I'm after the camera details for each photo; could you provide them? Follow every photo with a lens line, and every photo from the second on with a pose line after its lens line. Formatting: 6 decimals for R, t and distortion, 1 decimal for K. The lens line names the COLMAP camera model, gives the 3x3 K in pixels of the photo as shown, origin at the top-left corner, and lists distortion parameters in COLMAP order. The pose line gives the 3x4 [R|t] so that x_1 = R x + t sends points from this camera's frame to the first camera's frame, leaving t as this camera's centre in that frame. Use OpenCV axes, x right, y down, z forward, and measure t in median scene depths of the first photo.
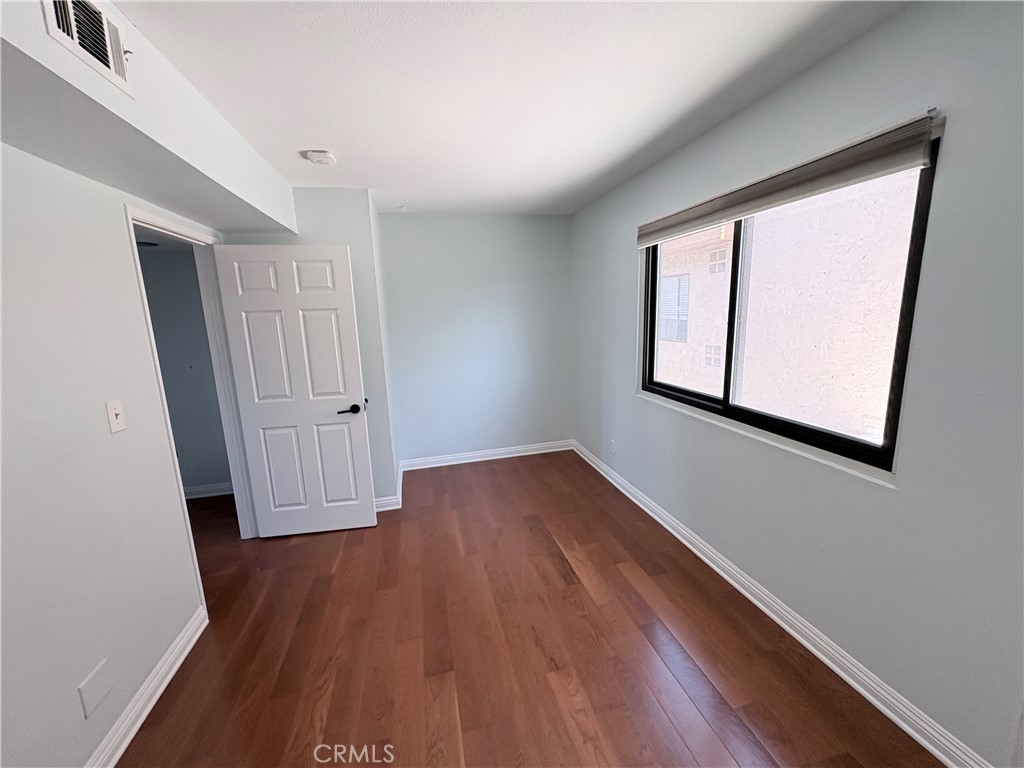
lens RADIAL K [[408.8, 0, 511.2], [0, 408.8, 384.4], [0, 0, 1]] dist [-0.000459, -0.000032]
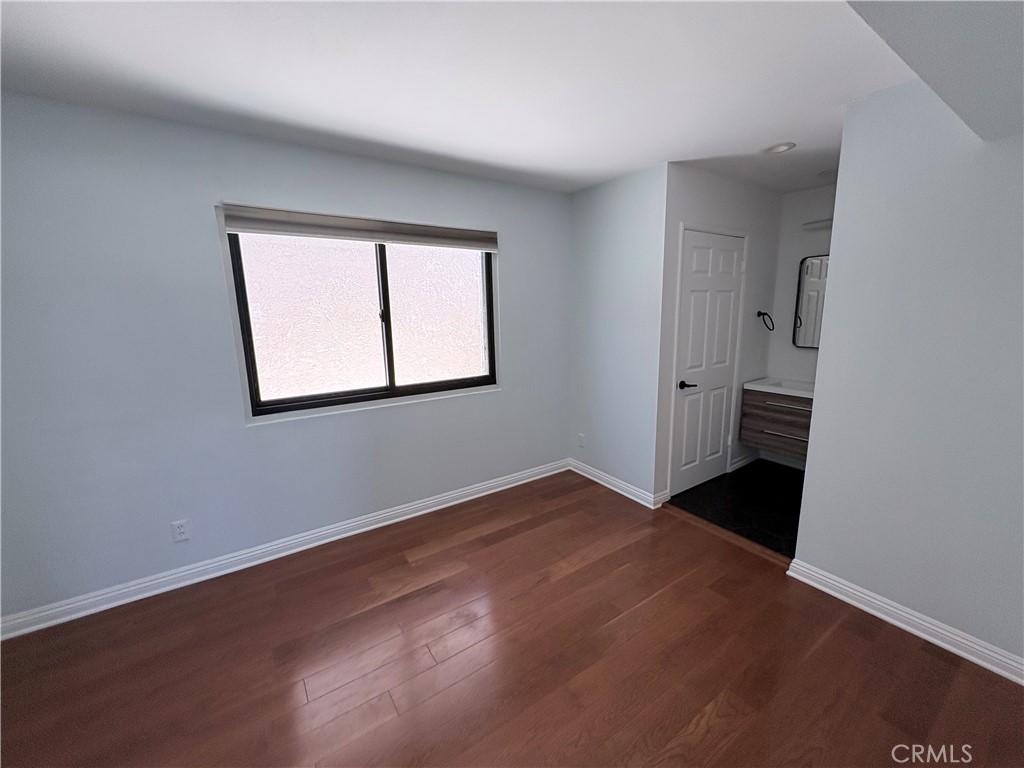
lens RADIAL K [[408.8, 0, 513.9], [0, 408.8, 385.6], [0, 0, 1]] dist [-0.000459, -0.000032]
pose [[-0.356763, -0.121352, 0.926280, -0.767929], [0.197378, 0.959352, 0.201707, -0.137401], [-0.913106, 0.254788, -0.318309, 1.051657]]
